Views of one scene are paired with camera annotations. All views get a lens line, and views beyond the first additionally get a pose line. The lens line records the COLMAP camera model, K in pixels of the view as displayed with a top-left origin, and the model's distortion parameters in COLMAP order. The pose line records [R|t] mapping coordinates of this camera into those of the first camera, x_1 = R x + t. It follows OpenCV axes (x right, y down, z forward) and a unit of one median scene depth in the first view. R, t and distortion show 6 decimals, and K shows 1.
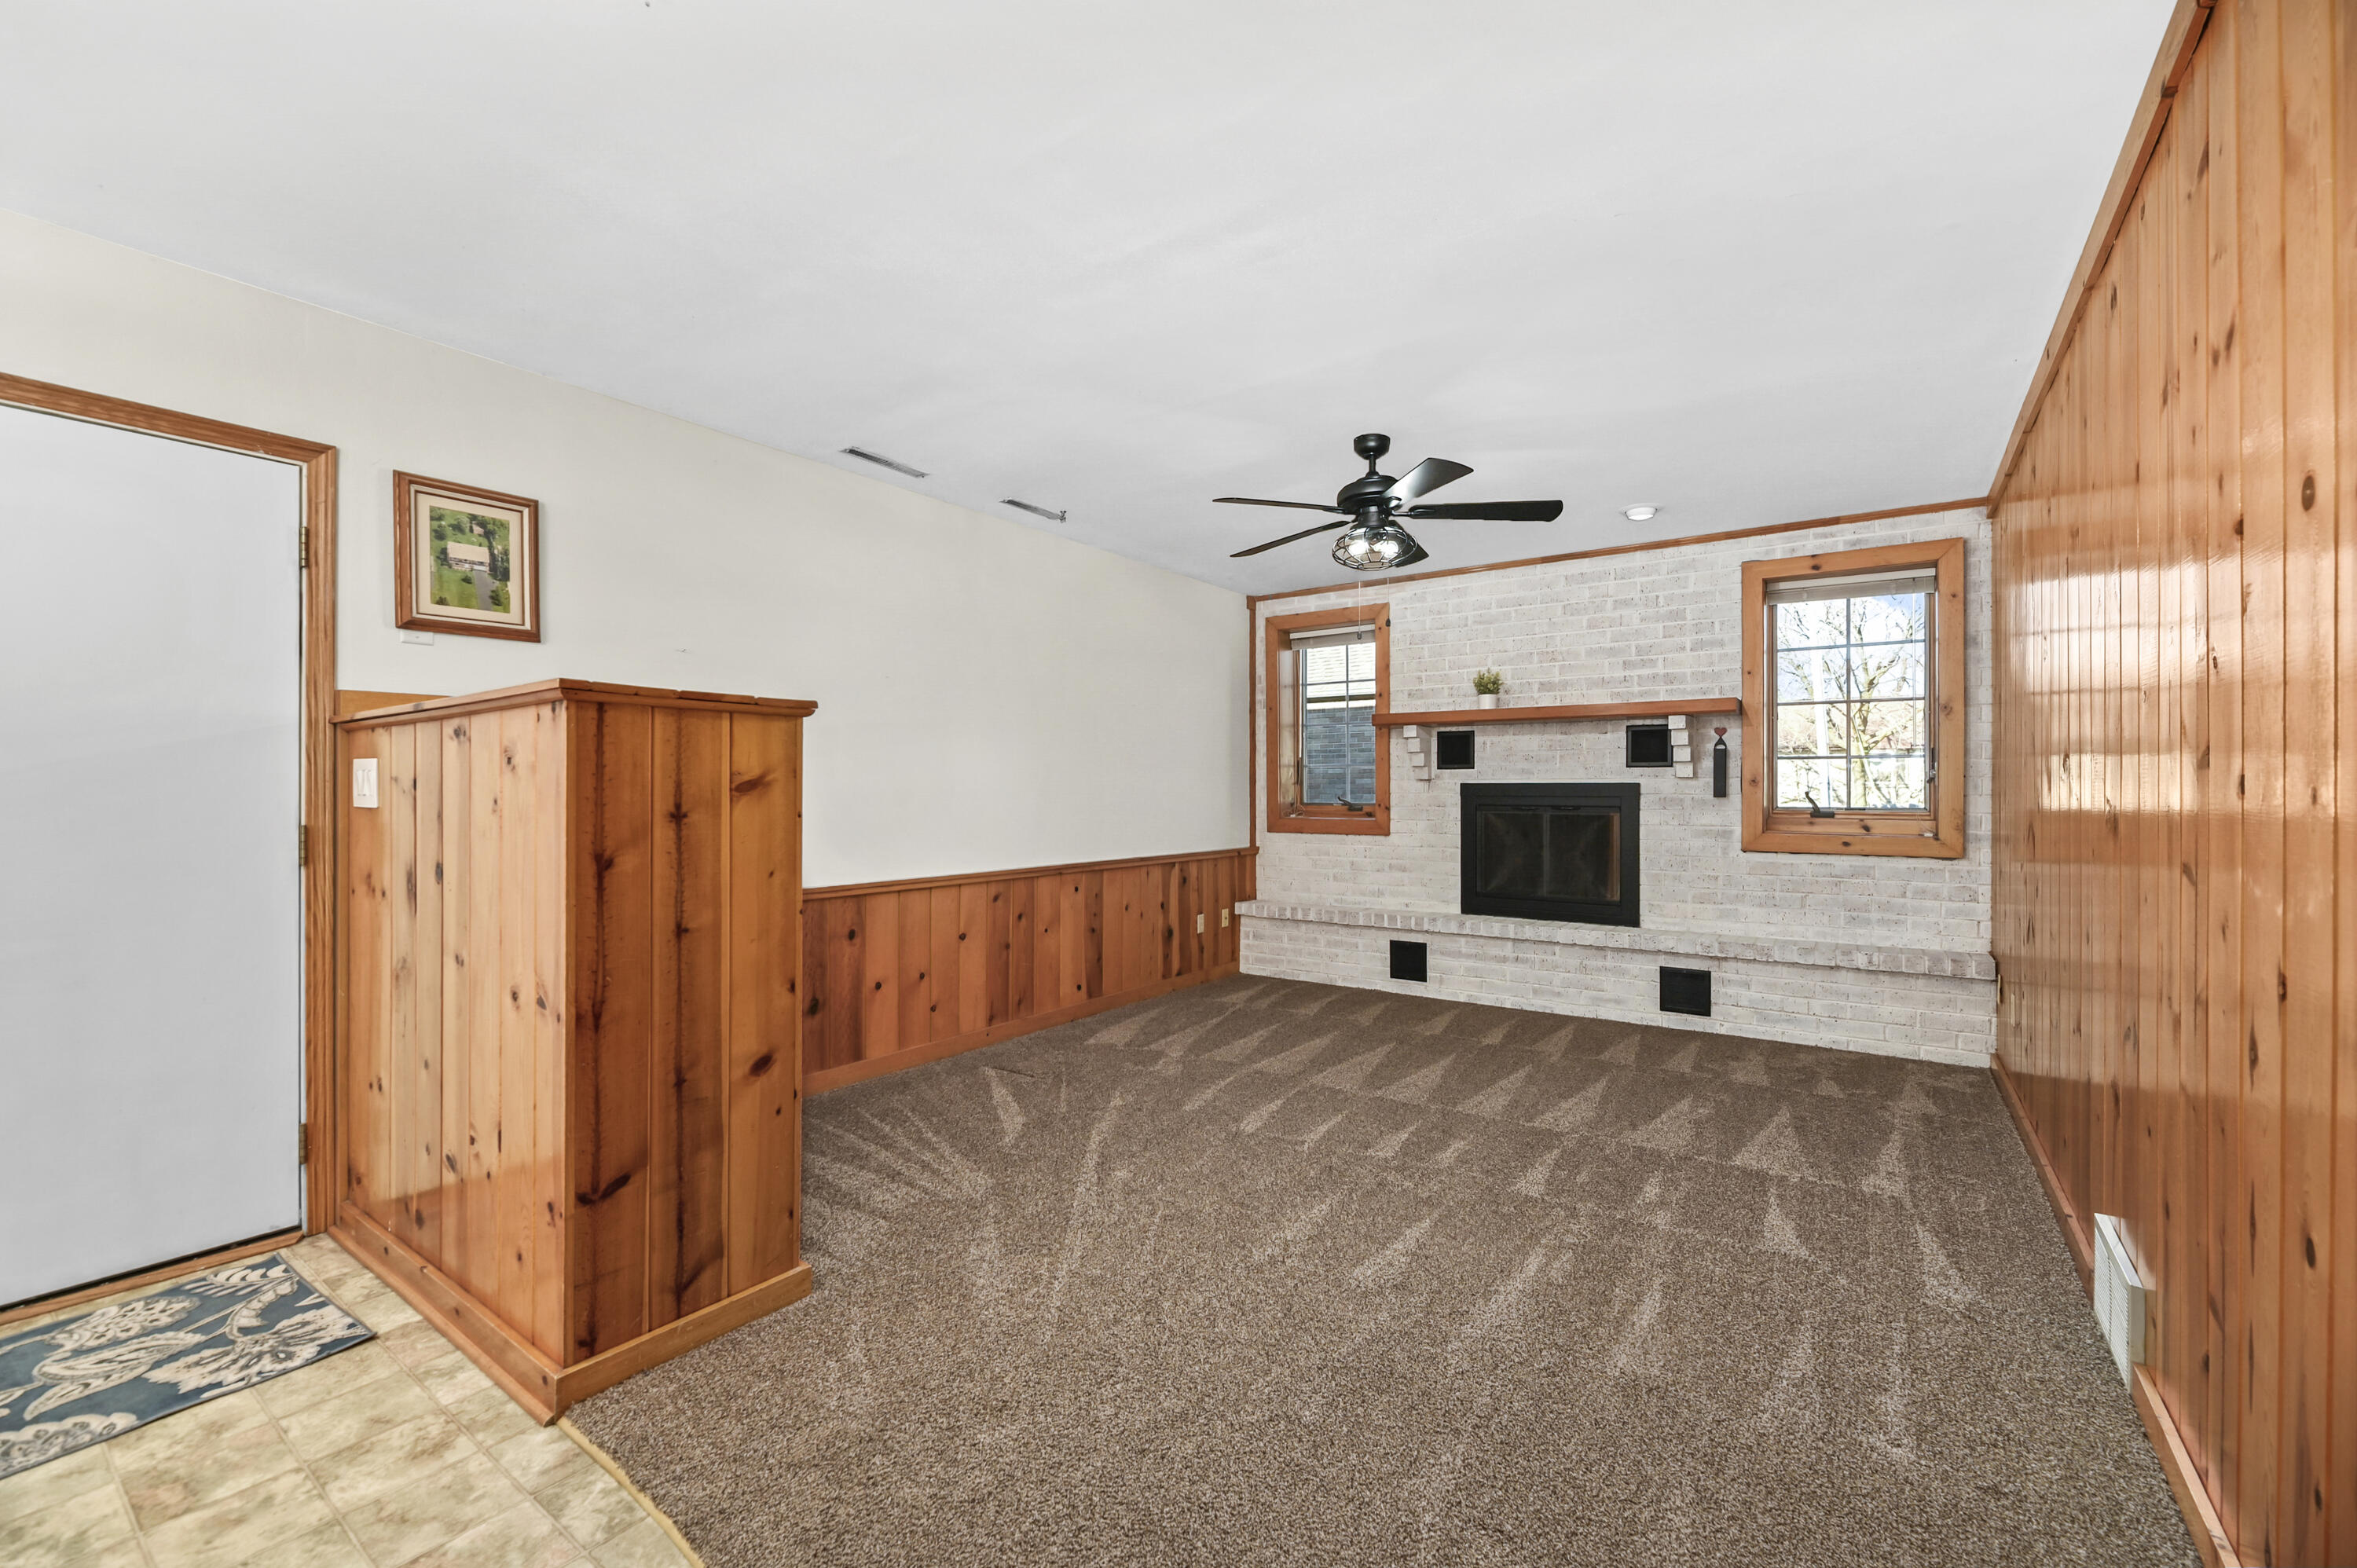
lens RADIAL K [[964.4, 0, 1178.5], [0, 964.4, 784.0], [0, 0, 1]] dist [-0.001834, -0.000245]
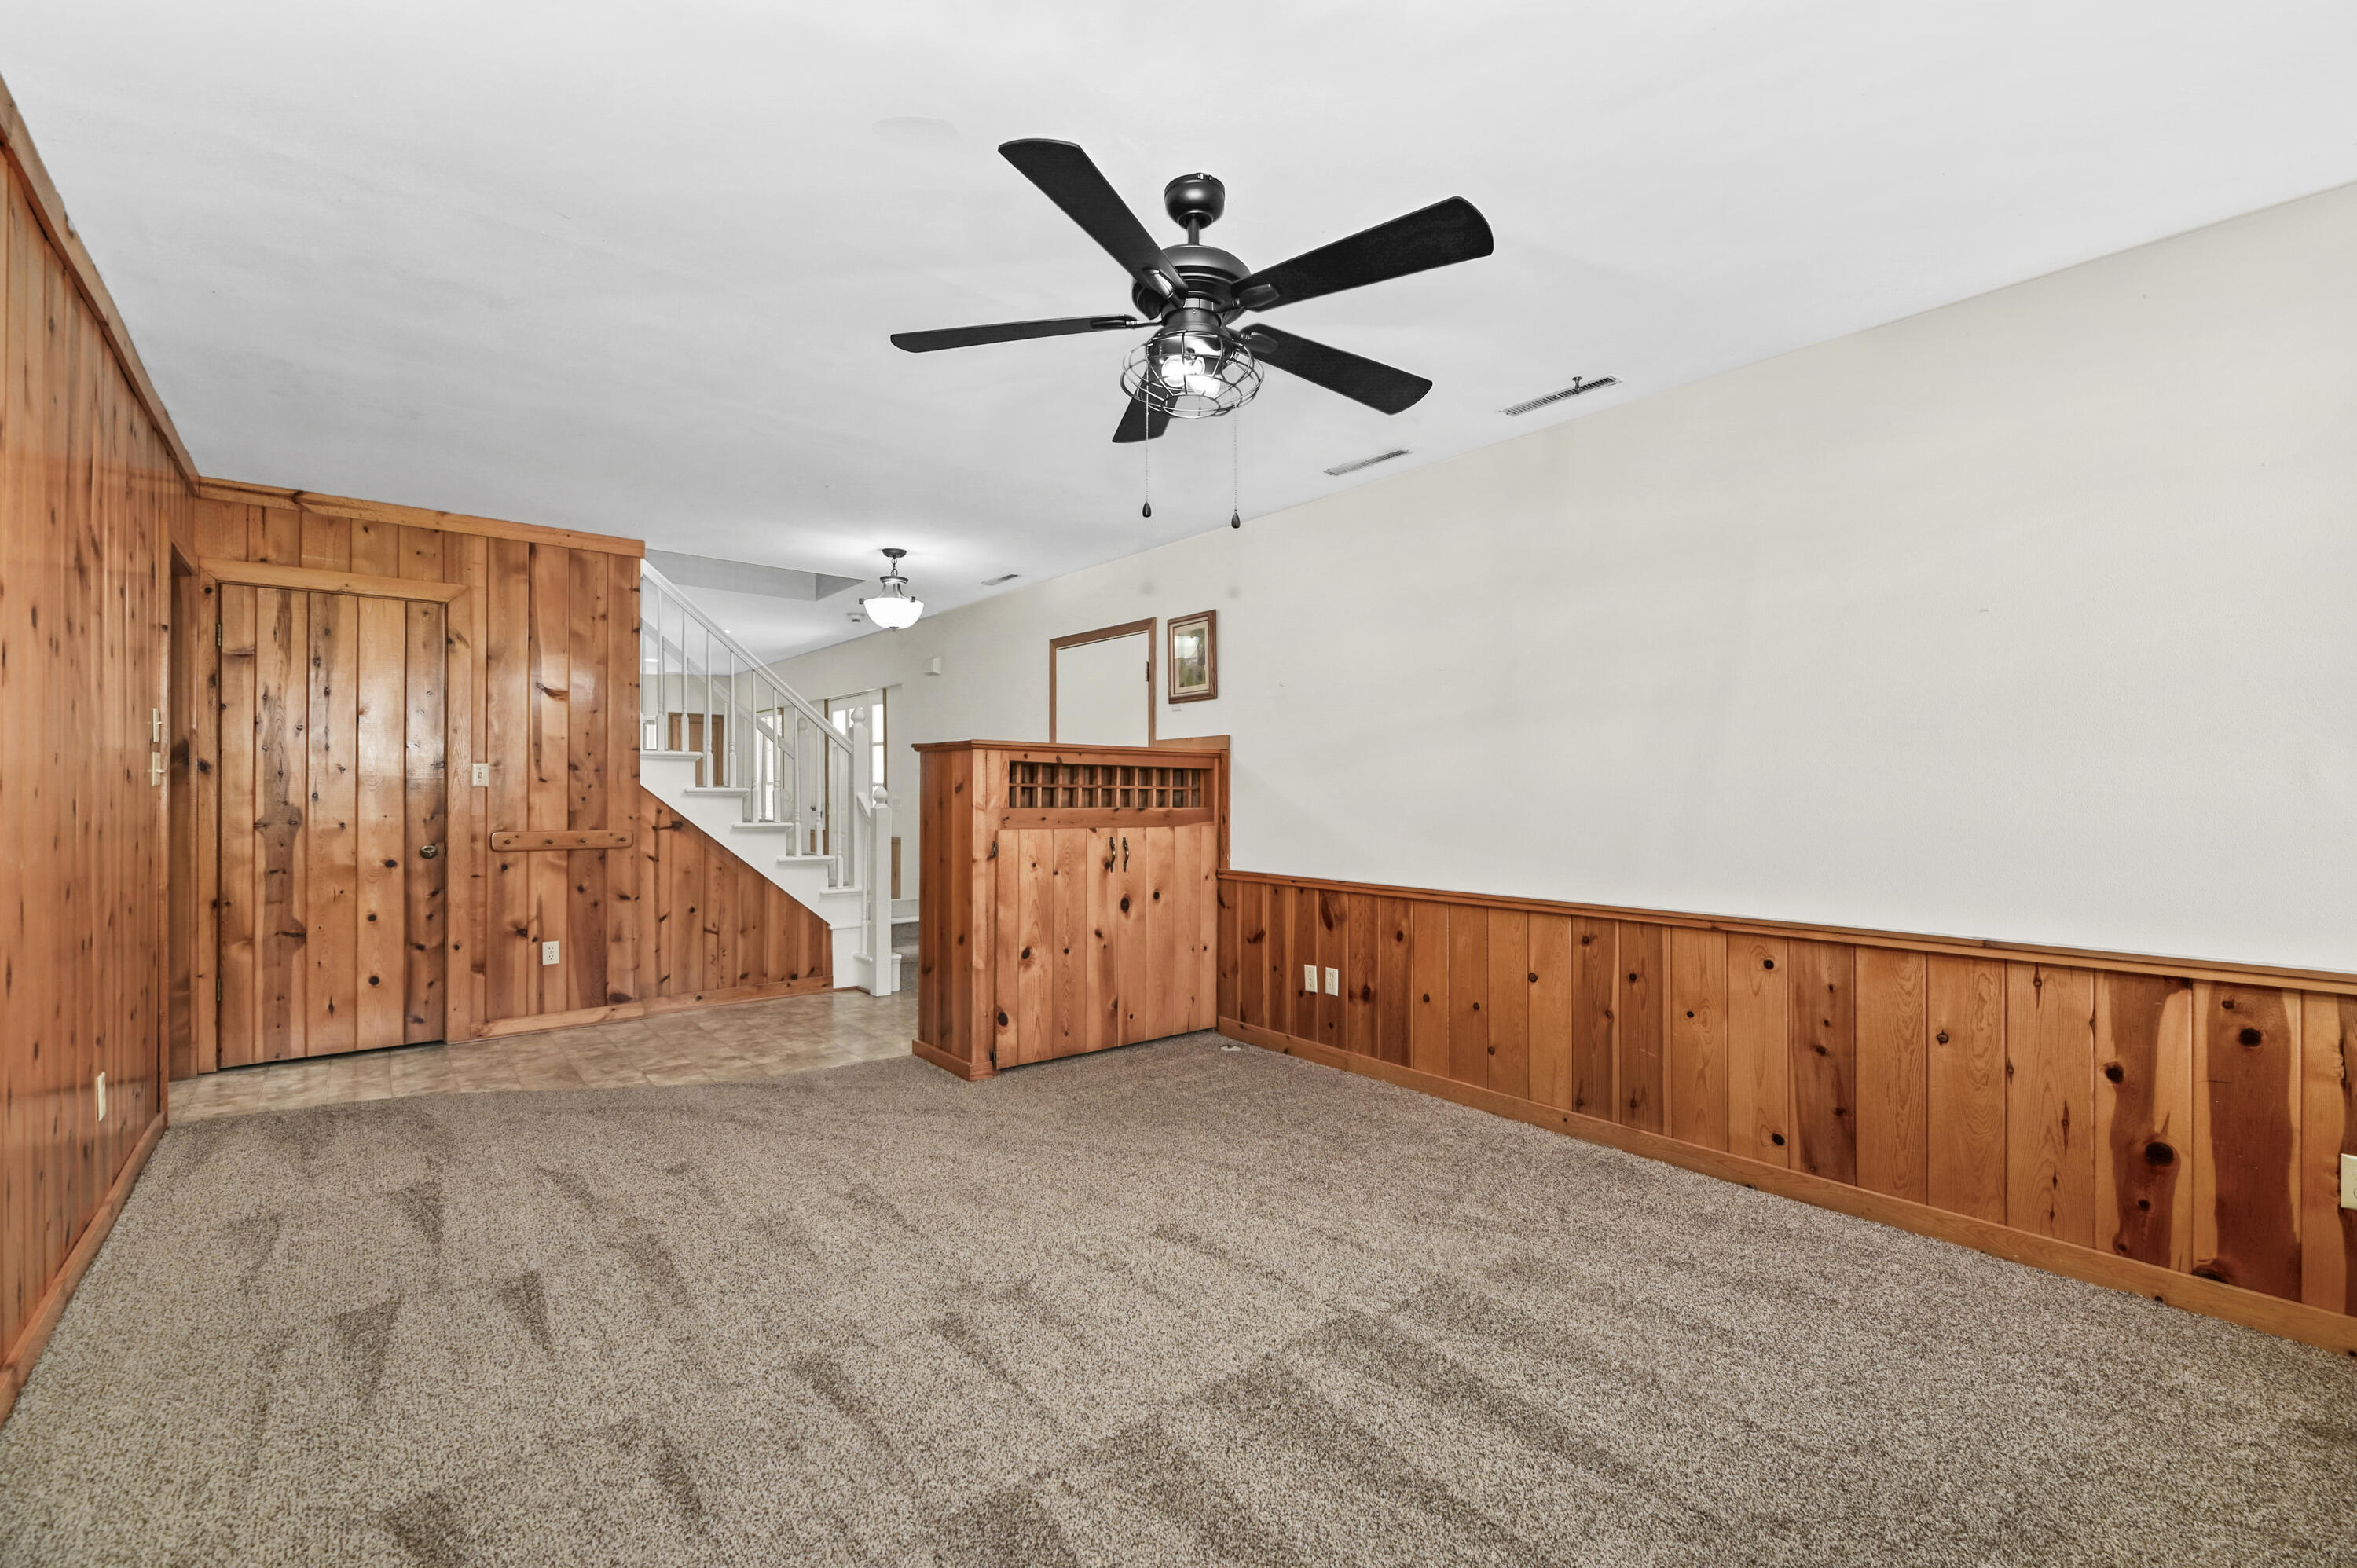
lens RADIAL K [[1023.1, 0, 1178.5], [0, 1023.1, 784.0], [0, 0, 1]] dist [0.000724, 0.000066]
pose [[-0.254781, -0.008596, -0.966961, 0.627331], [0.001592, 0.999955, -0.009309, 0.005653], [0.966997, -0.003911, -0.254756, 0.880141]]
